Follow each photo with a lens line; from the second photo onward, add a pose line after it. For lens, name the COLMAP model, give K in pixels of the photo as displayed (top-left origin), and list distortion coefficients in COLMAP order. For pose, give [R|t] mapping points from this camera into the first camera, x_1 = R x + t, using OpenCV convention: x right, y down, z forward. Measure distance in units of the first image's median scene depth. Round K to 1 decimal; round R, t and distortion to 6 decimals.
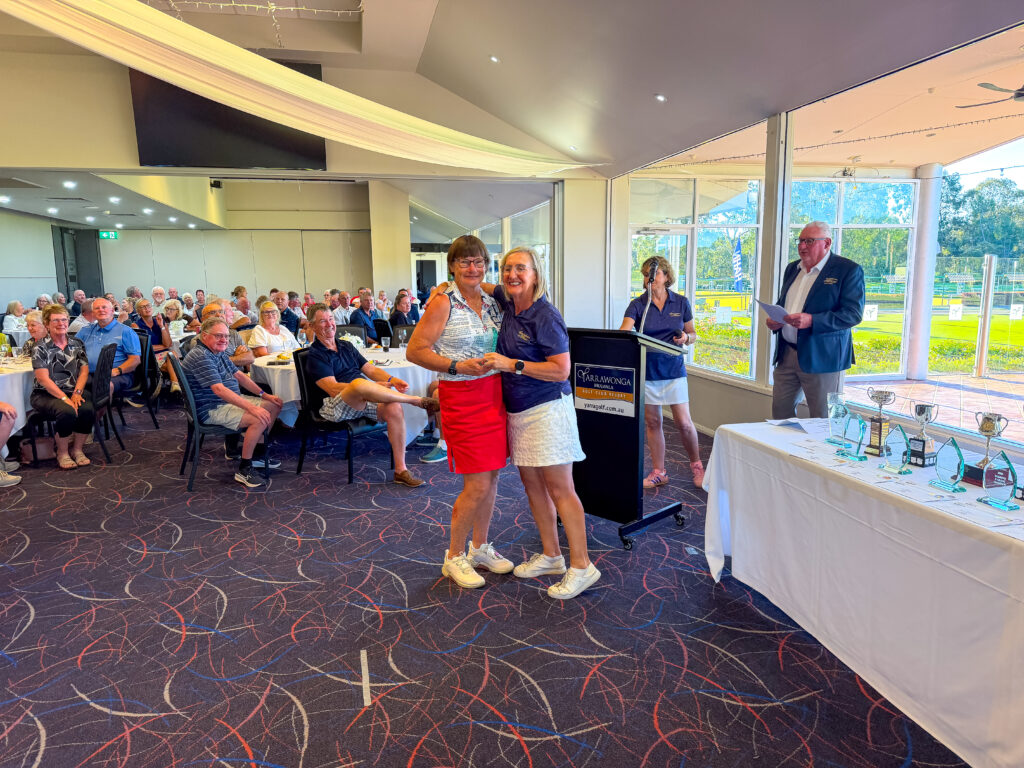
lens RADIAL K [[715.8, 0, 512.0], [0, 715.8, 384.0], [0, 0, 1]] dist [0.077243, -0.093624]
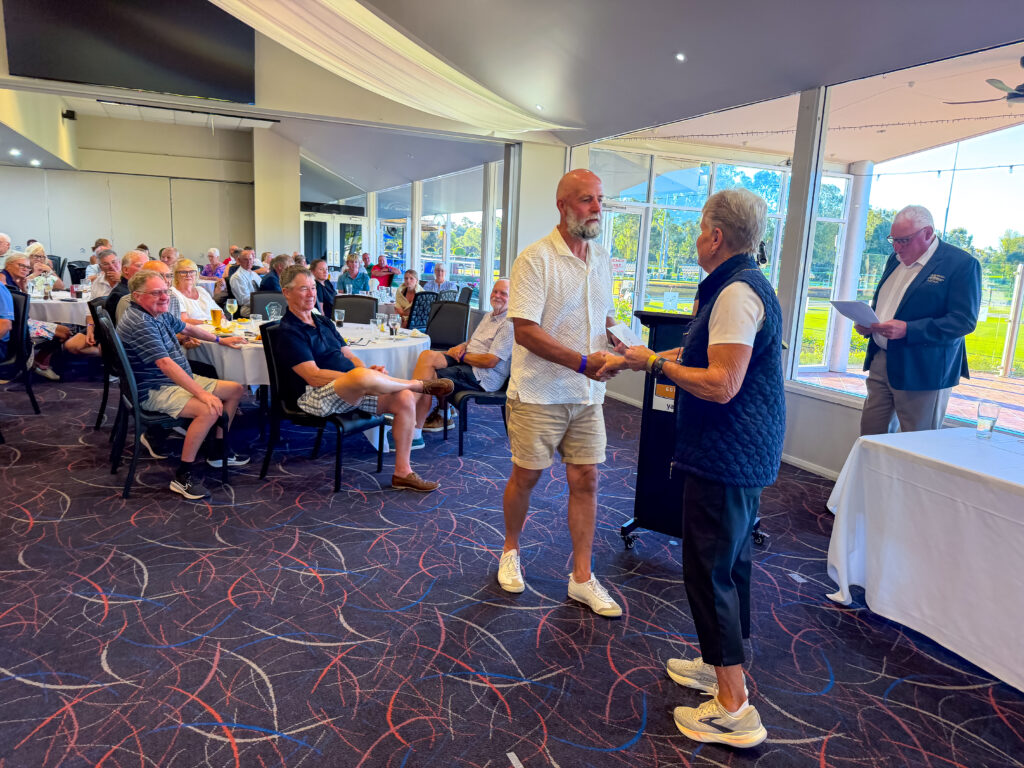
lens RADIAL K [[714.6, 0, 512.4], [0, 714.6, 390.0], [0, 0, 1]] dist [0.037332, -0.042989]
pose [[0.977843, 0.019220, 0.208458, -0.189647], [-0.028485, 0.998731, 0.041535, -0.014365], [-0.207395, -0.046553, 0.977149, 0.163077]]
